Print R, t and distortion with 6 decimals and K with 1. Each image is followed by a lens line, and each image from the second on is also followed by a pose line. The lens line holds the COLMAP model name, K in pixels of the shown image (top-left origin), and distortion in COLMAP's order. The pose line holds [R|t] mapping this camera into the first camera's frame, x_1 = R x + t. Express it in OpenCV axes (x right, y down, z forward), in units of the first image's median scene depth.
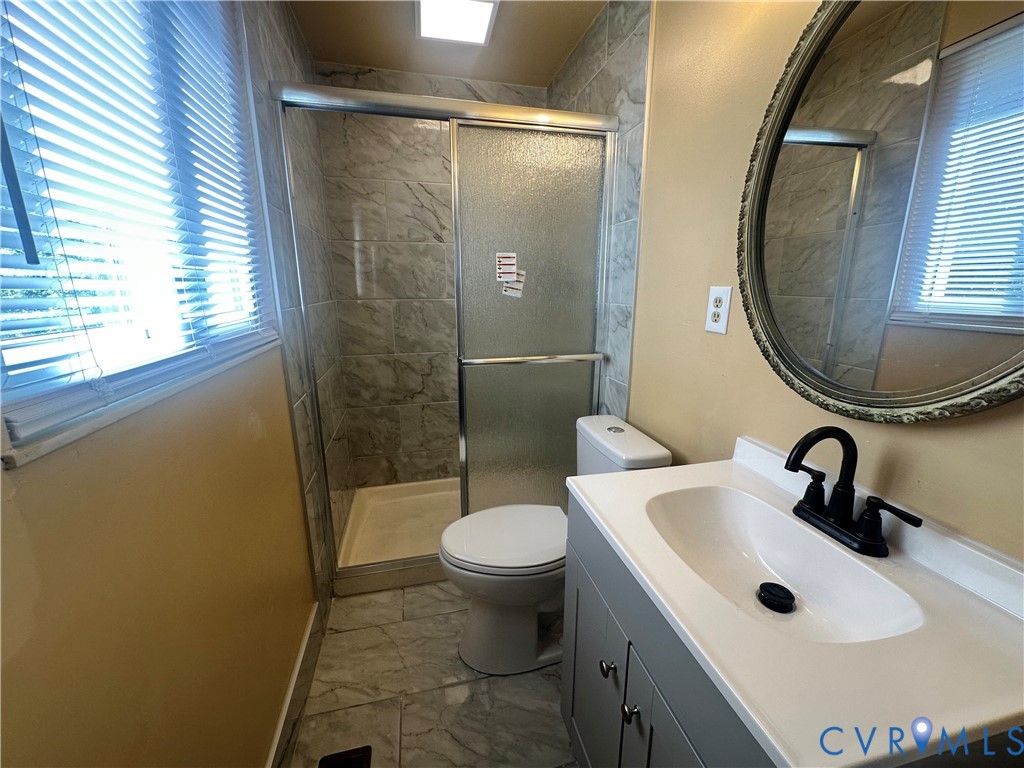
lens RADIAL K [[414.0, 0, 508.9], [0, 414.0, 388.3], [0, 0, 1]] dist [-0.003072, -0.000083]
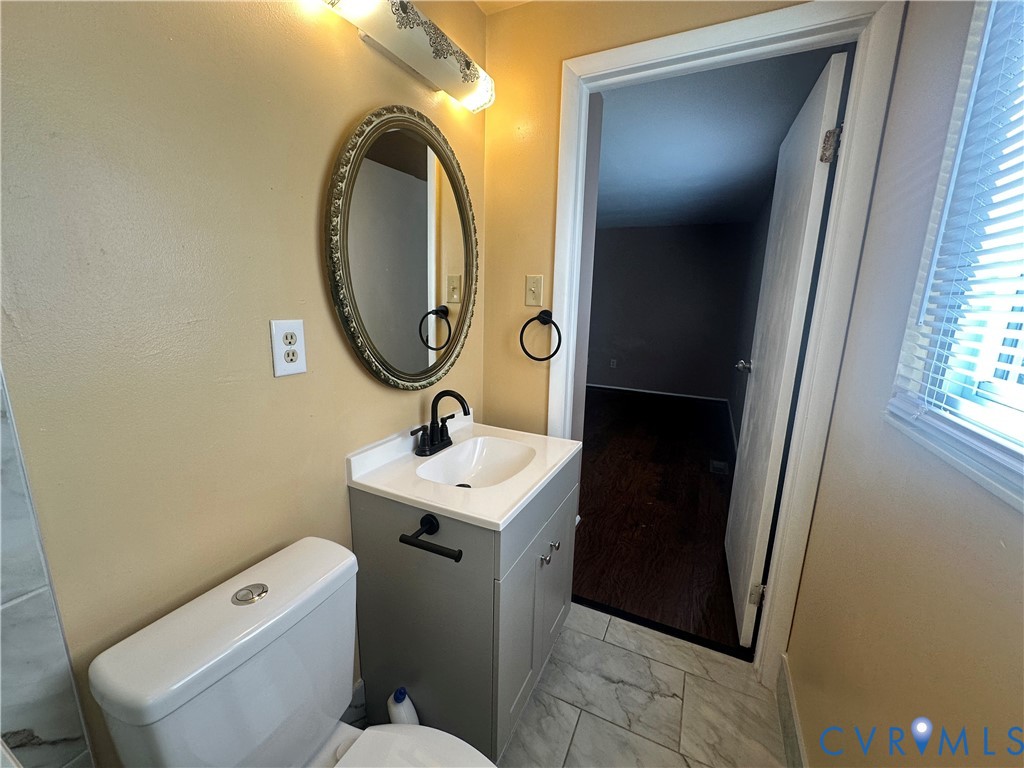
lens RADIAL K [[414.0, 0, 512.8], [0, 414.0, 384.2], [0, 0, 1]] dist [-0.003072, -0.000083]
pose [[-0.787525, -0.140102, 0.600146, -0.362291], [0.125810, 0.916761, 0.379106, -0.385129], [-0.603304, 0.374060, -0.704346, 1.356425]]
